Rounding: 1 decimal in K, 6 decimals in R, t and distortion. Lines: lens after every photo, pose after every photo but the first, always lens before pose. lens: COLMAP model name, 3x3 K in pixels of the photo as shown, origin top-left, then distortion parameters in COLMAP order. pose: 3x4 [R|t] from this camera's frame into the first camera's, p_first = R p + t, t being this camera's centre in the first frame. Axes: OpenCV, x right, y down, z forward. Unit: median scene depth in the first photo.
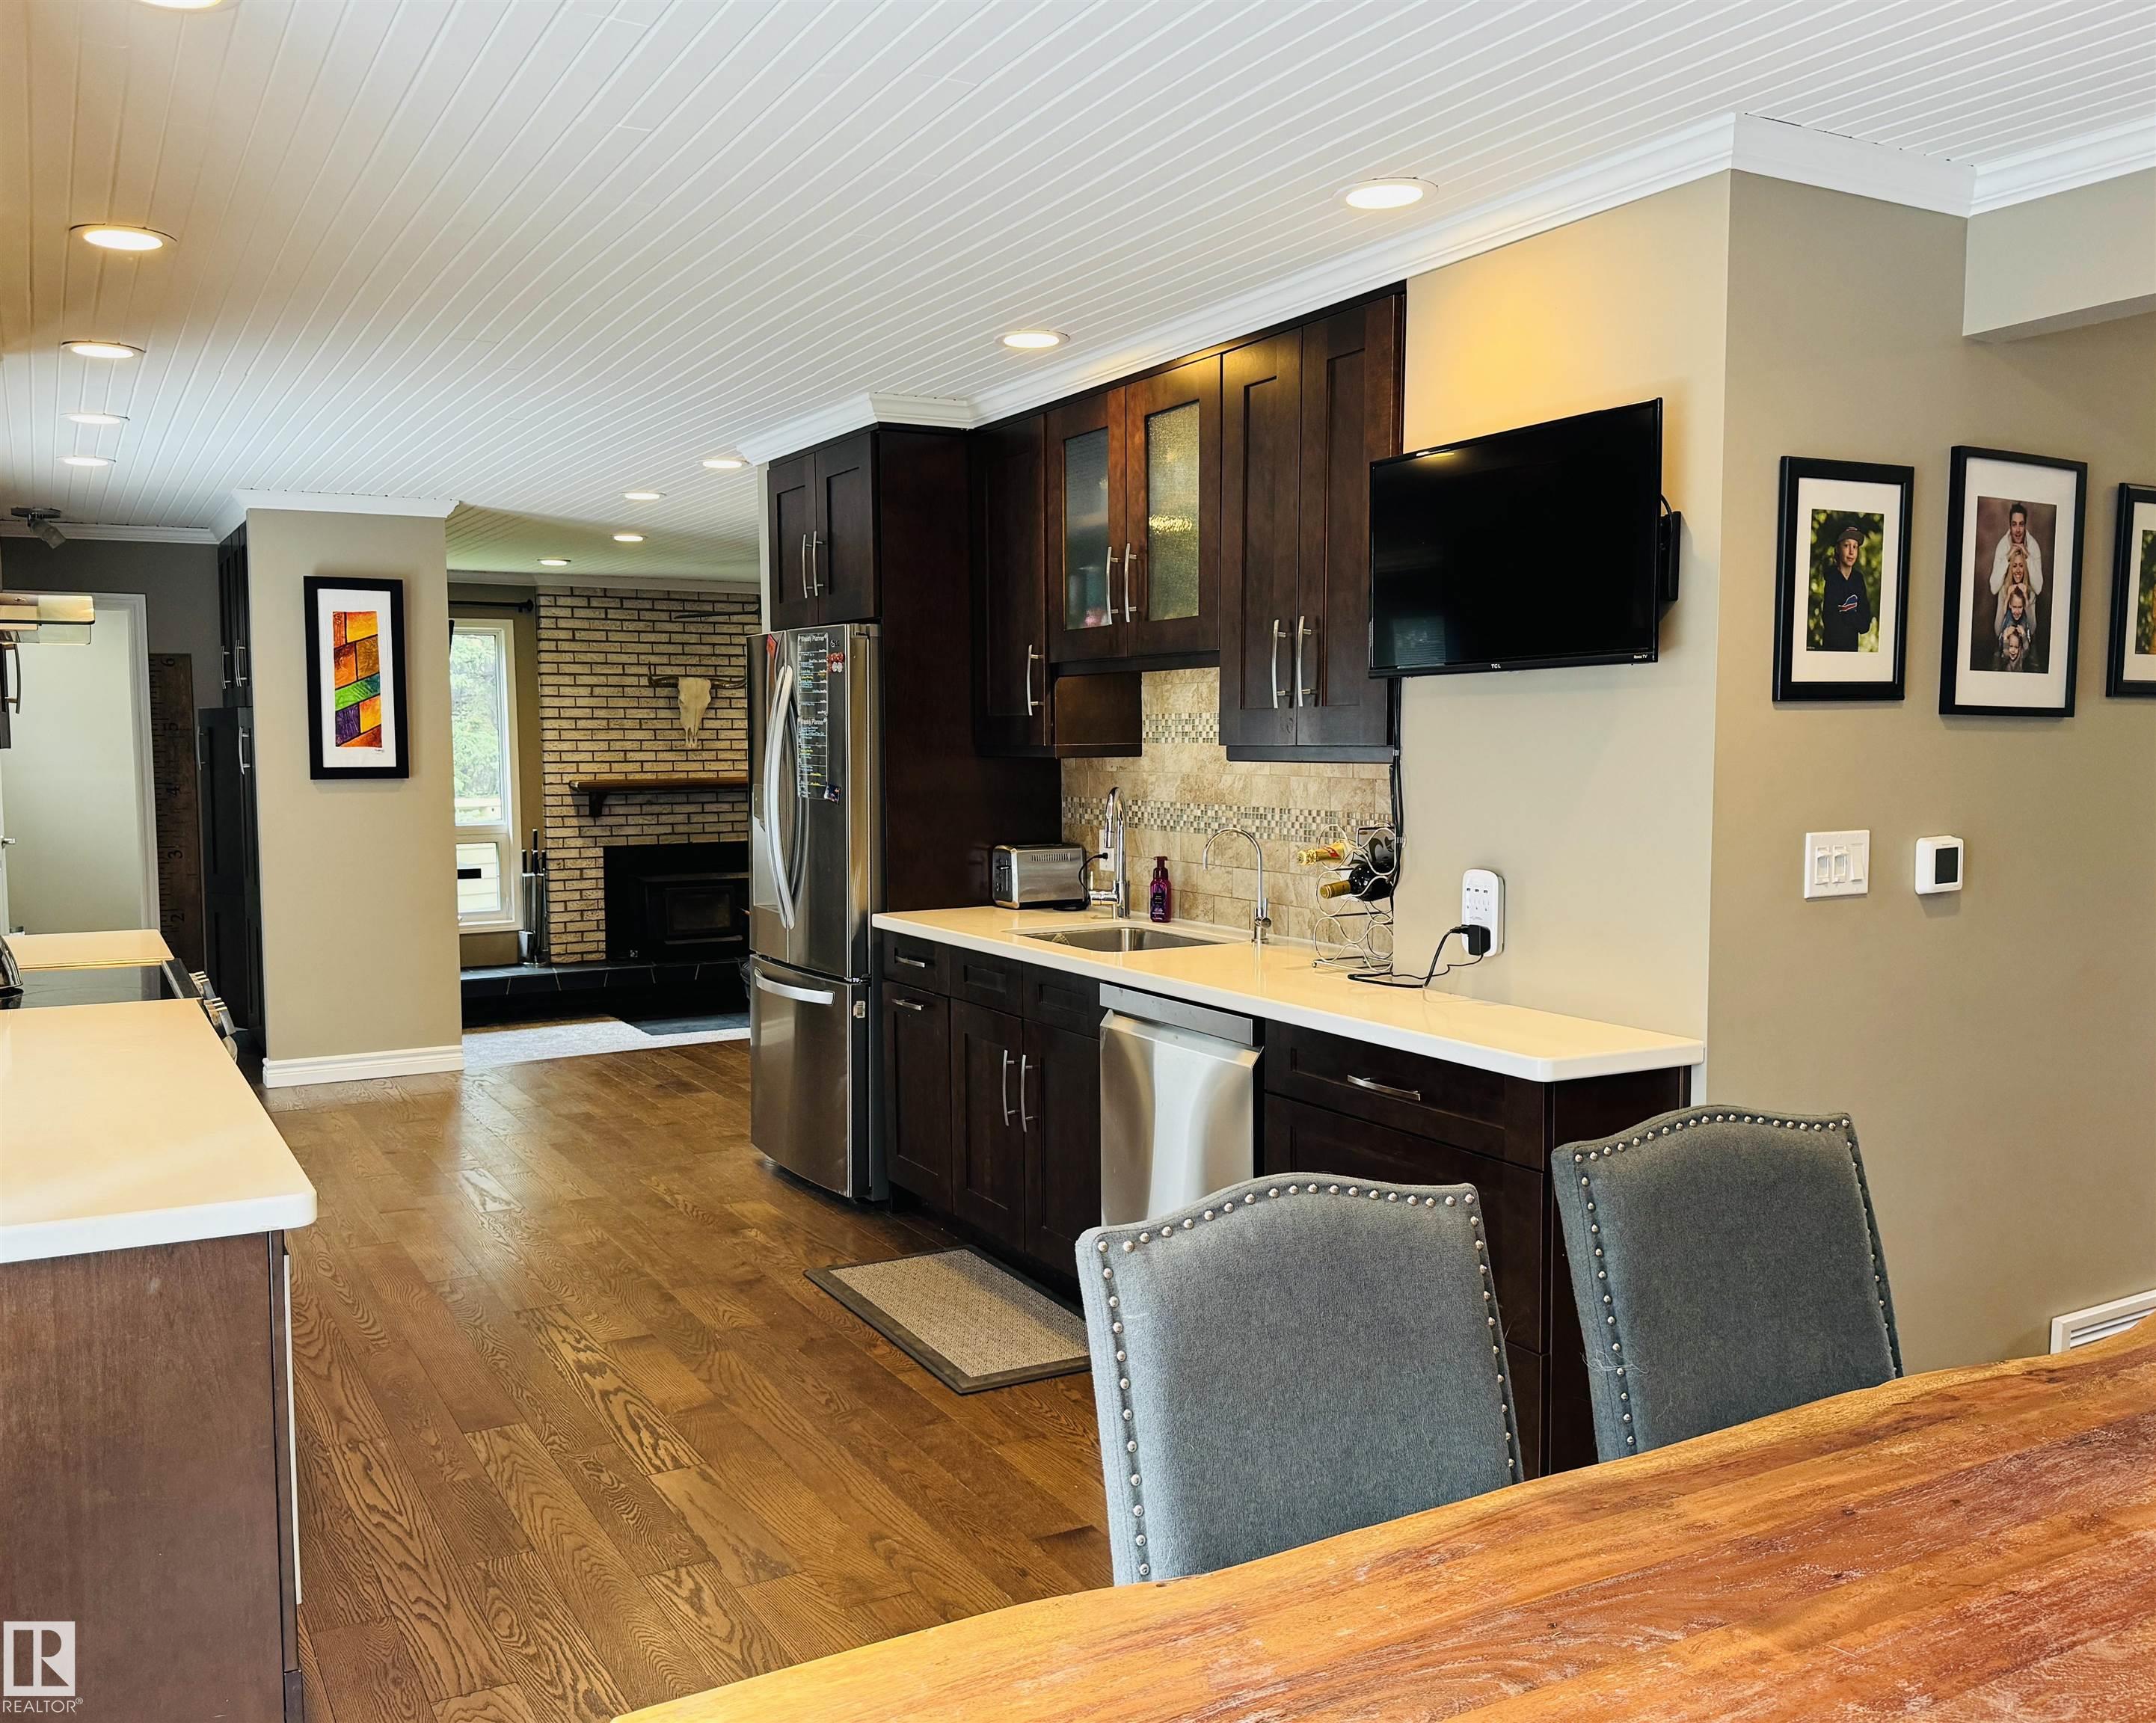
lens RADIAL K [[1759.0, 0, 1003.2], [0, 1759.0, 872.2], [0, 0, 1]] dist [0.101271, -0.148855]
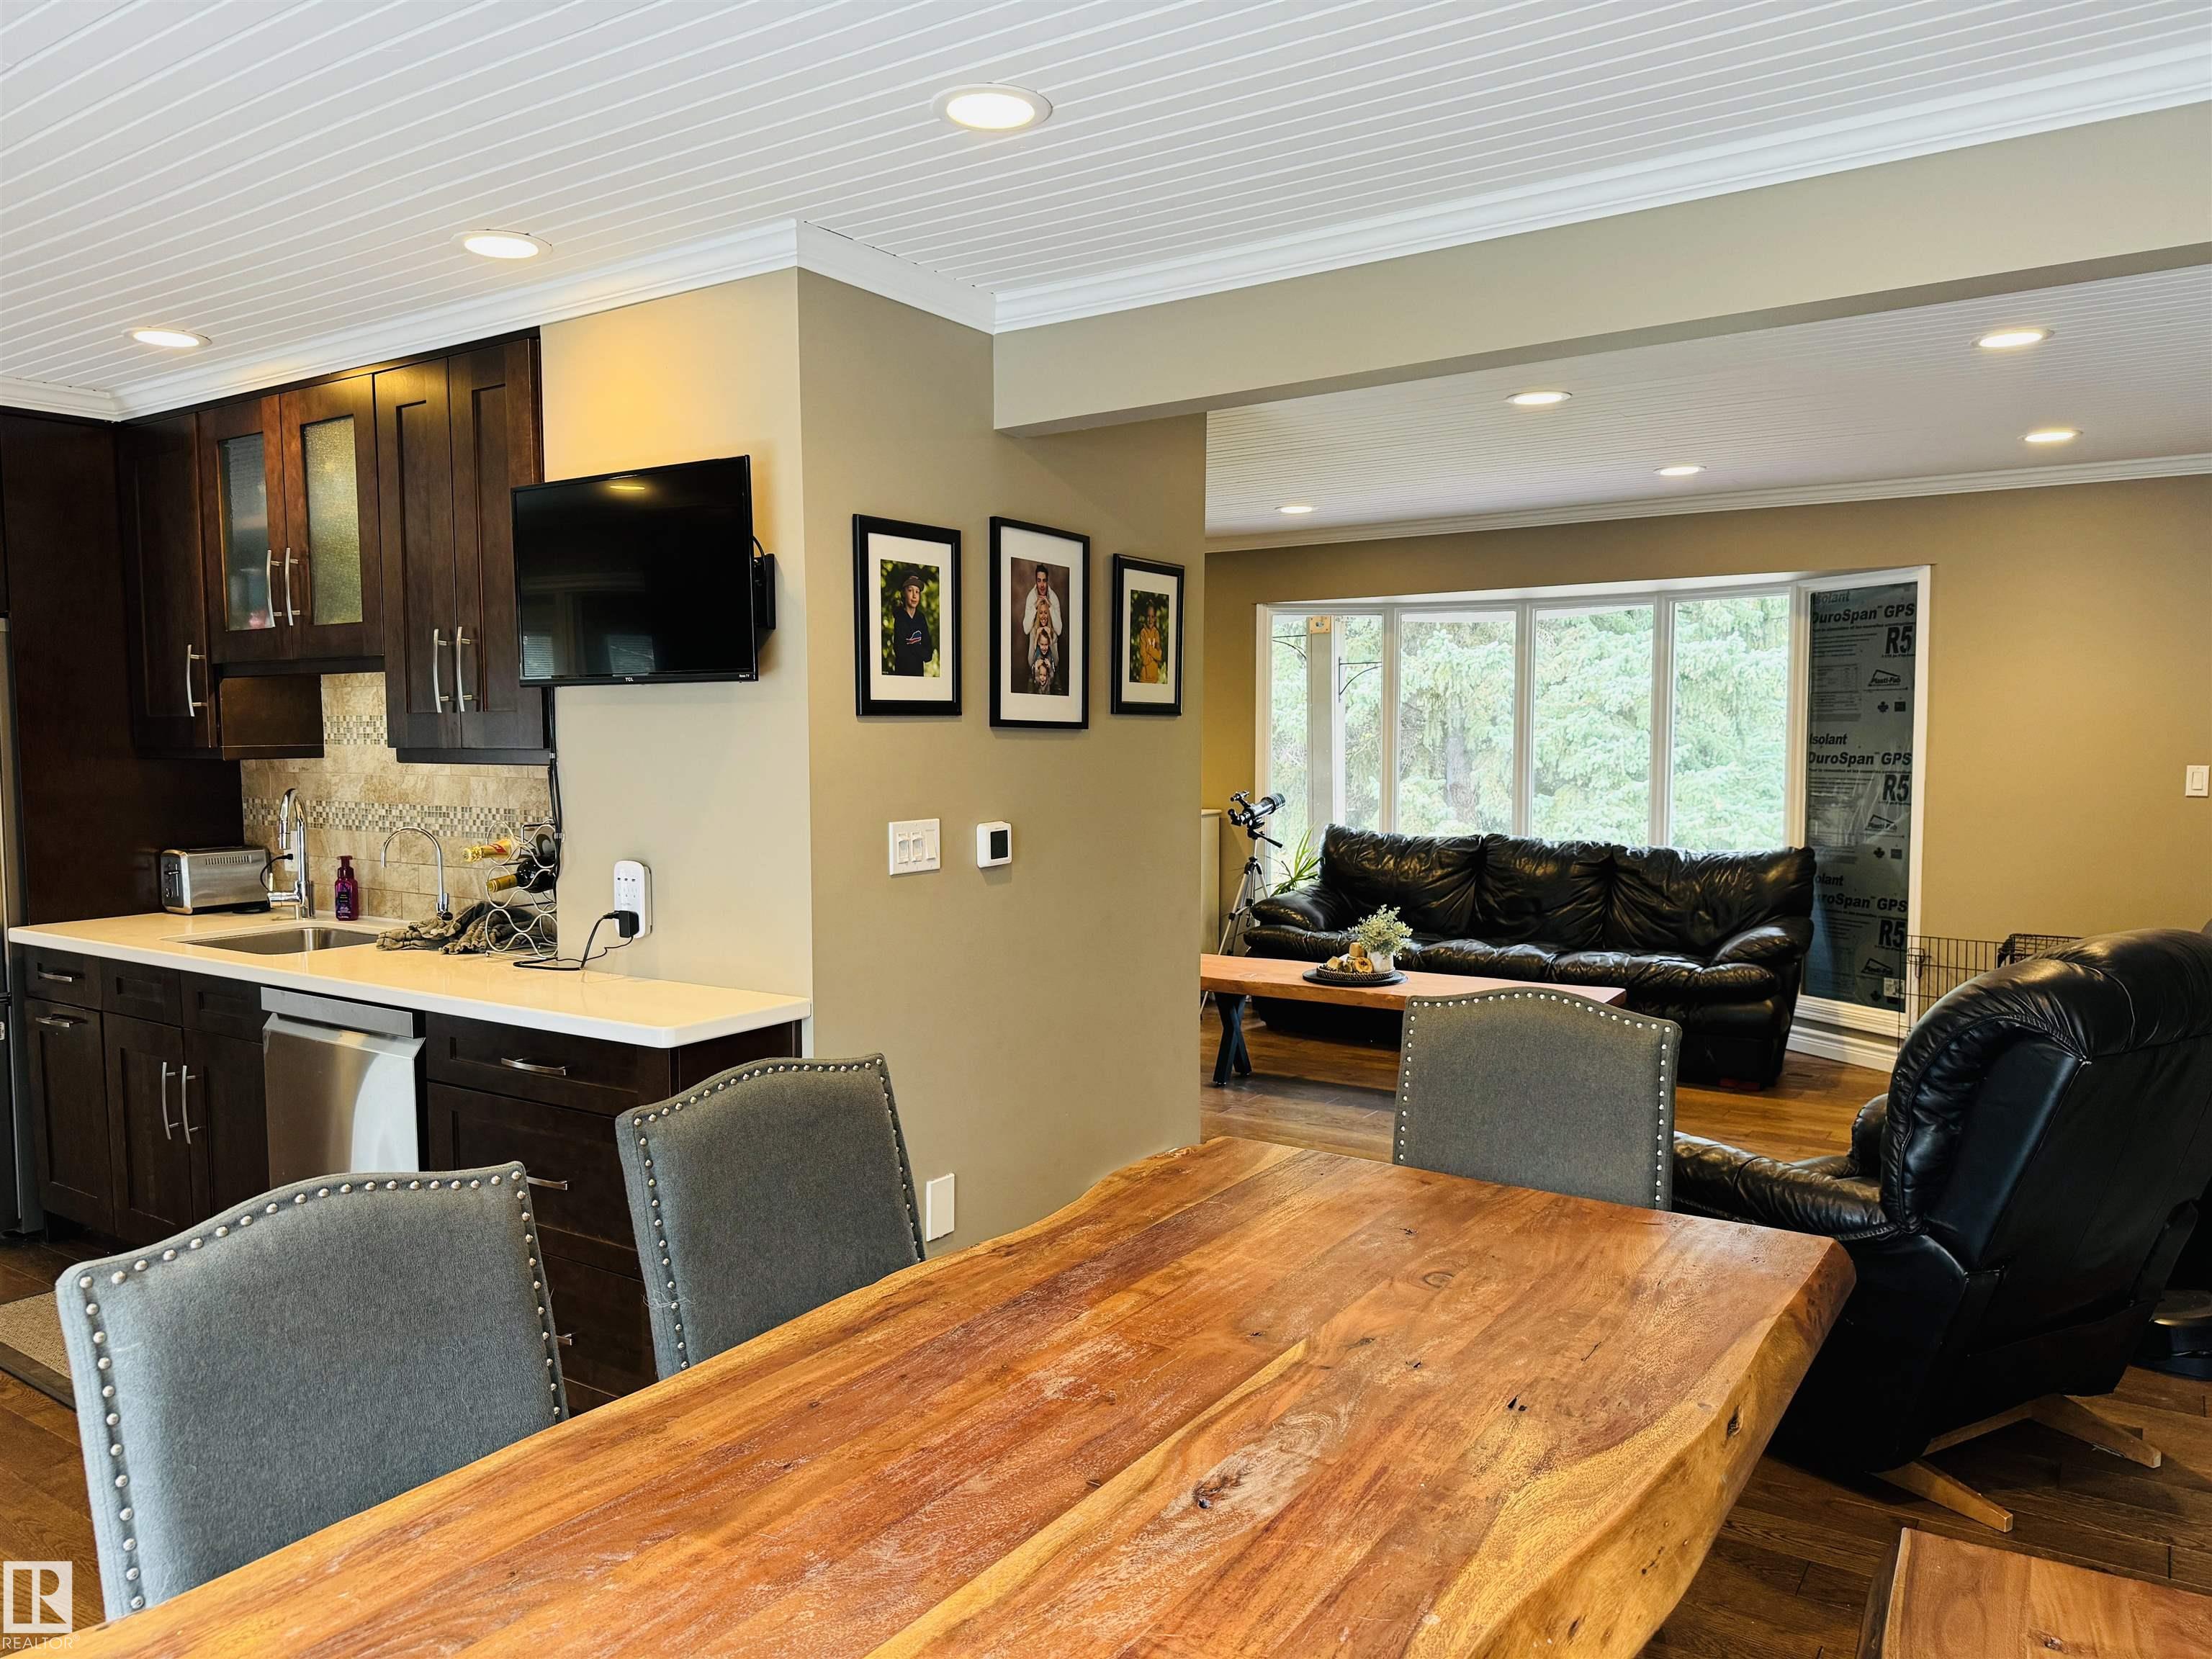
lens RADIAL K [[1535.2, 0, 1122.4], [0, 1535.2, 844.2], [0, 0, 1]] dist [0.025015, -0.047351]
pose [[0.873341, -0.030574, 0.486149, 0.054276], [0.033703, 0.999429, 0.002307, -0.002832], [-0.485943, 0.014370, 0.873873, -0.000282]]
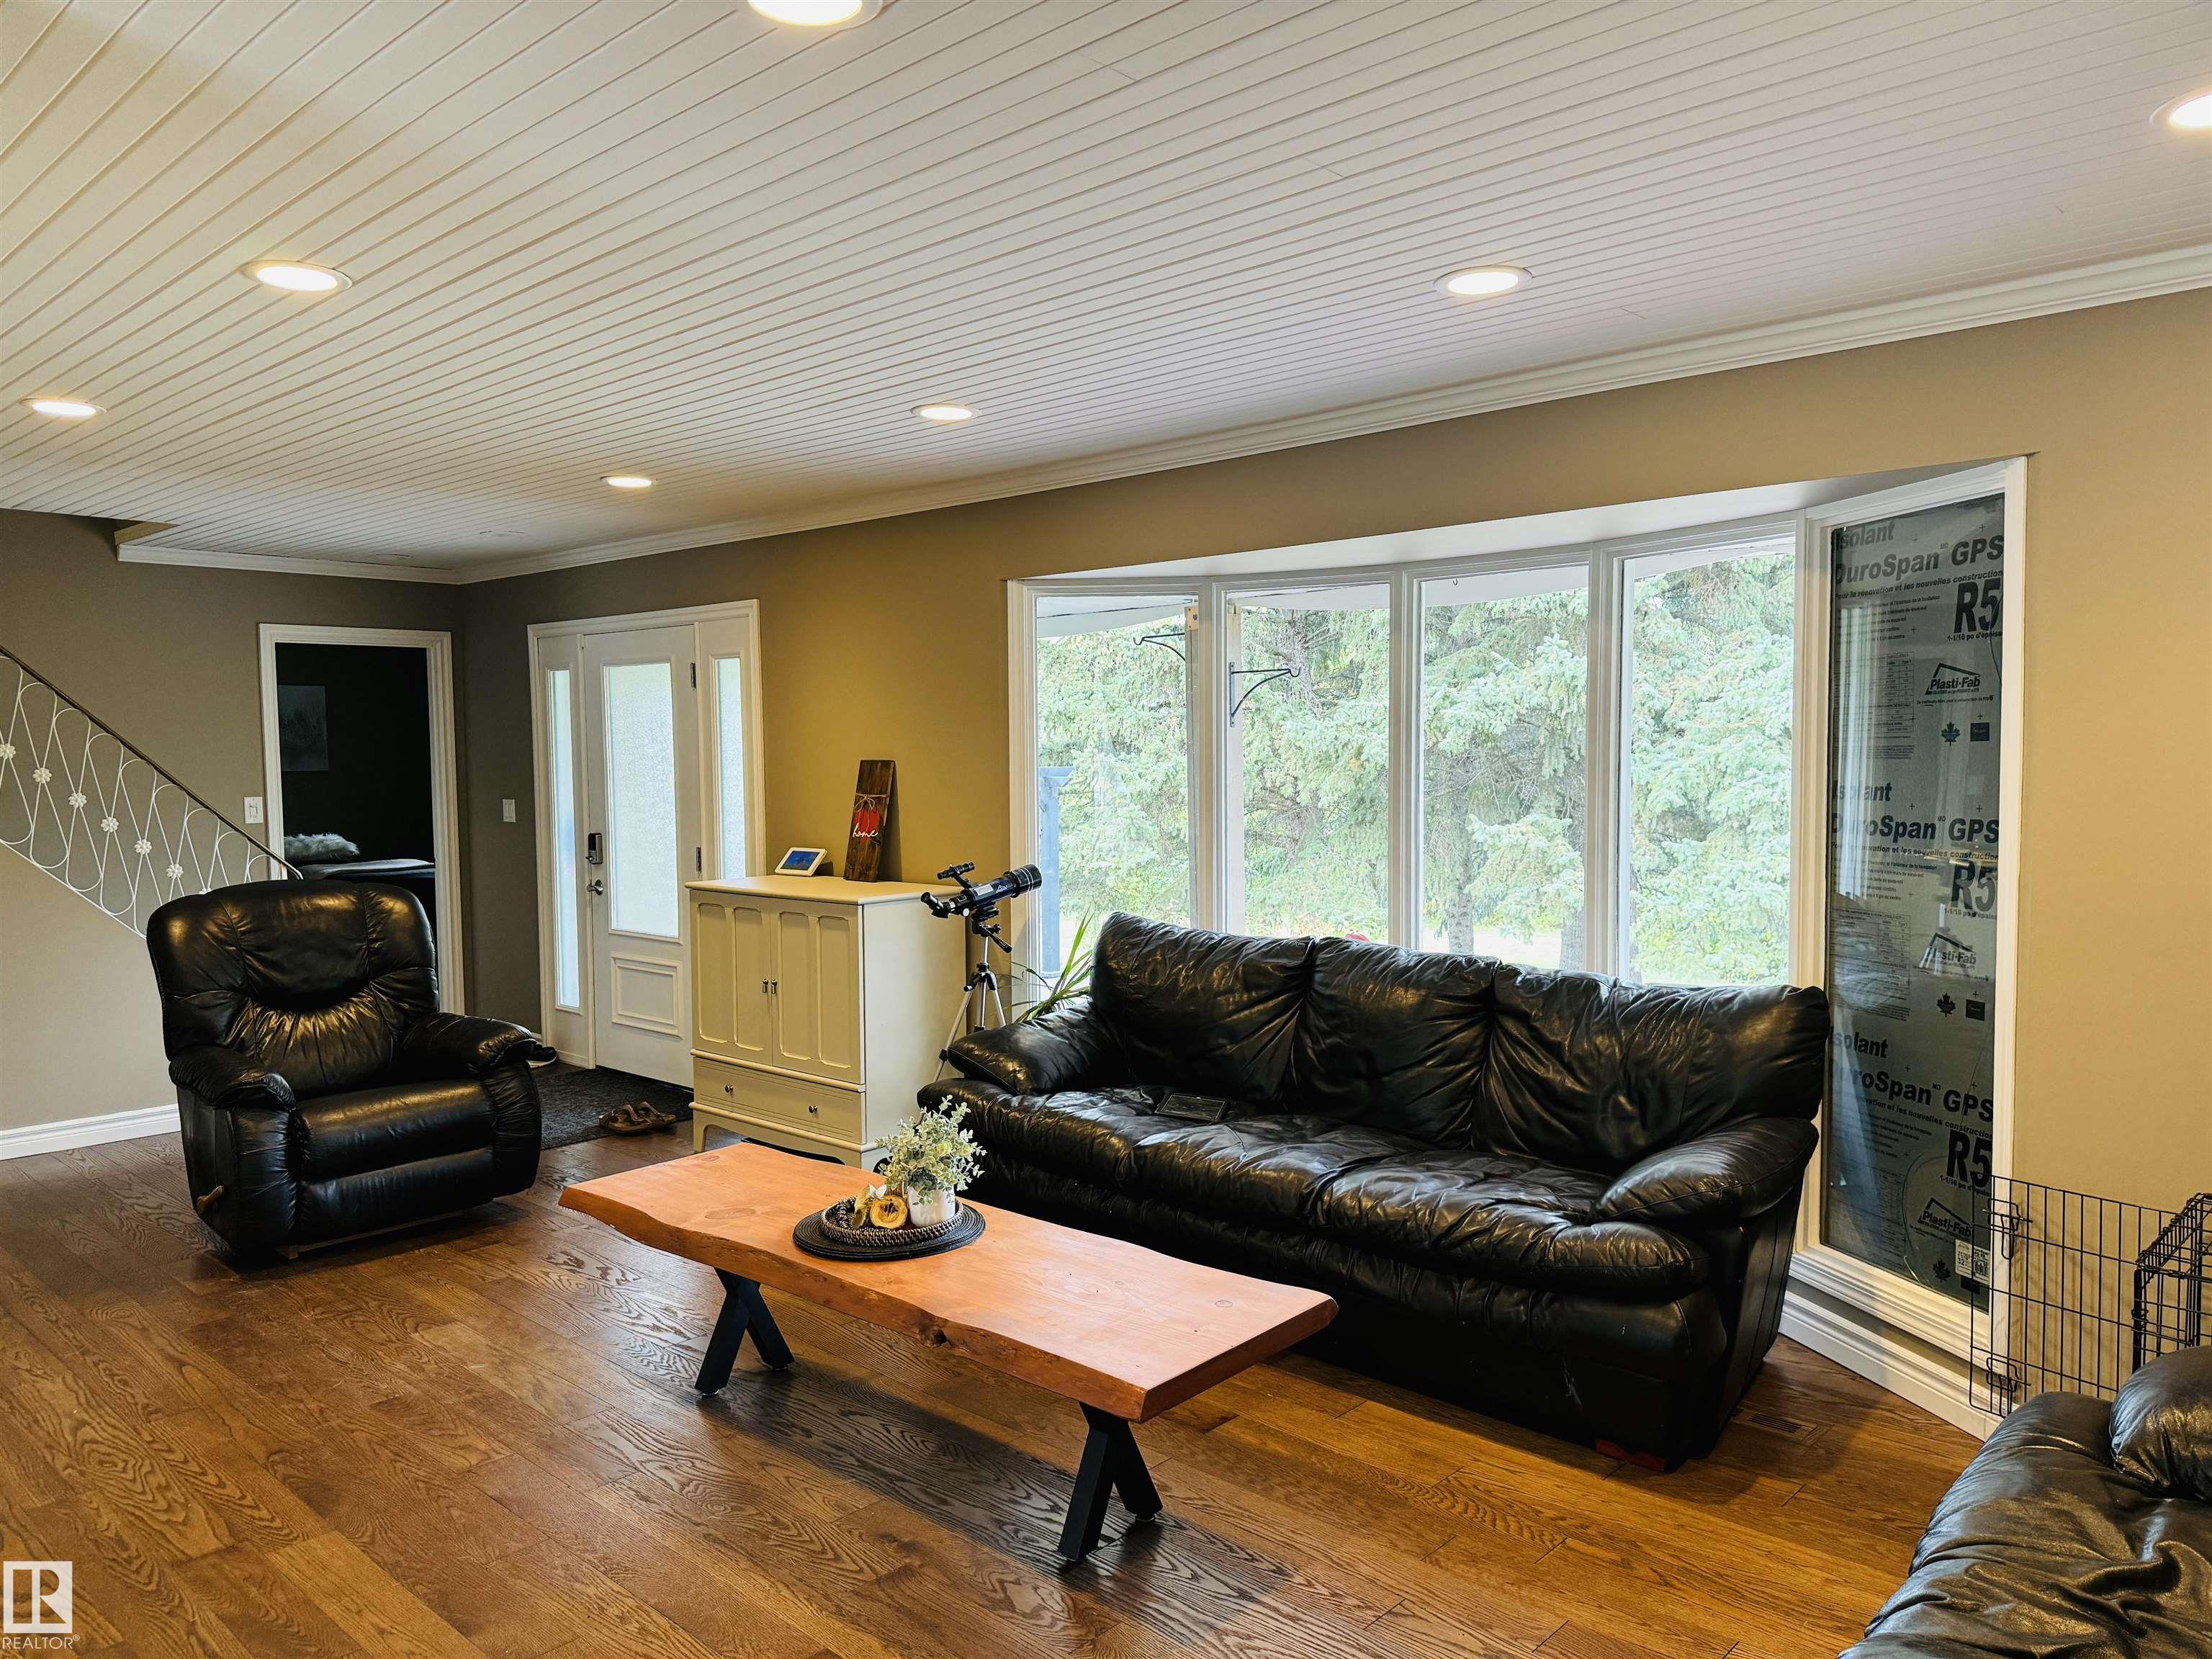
lens RADIAL K [[1535.2, 0, 1112.0], [0, 1535.2, 838.3], [0, 0, 1]] dist [0.025015, -0.047351]
pose [[0.941848, -0.015151, 0.335698, 0.775785], [0.023655, 0.999494, -0.021256, -0.047748], [-0.335206, 0.027961, 0.941730, 0.353036]]
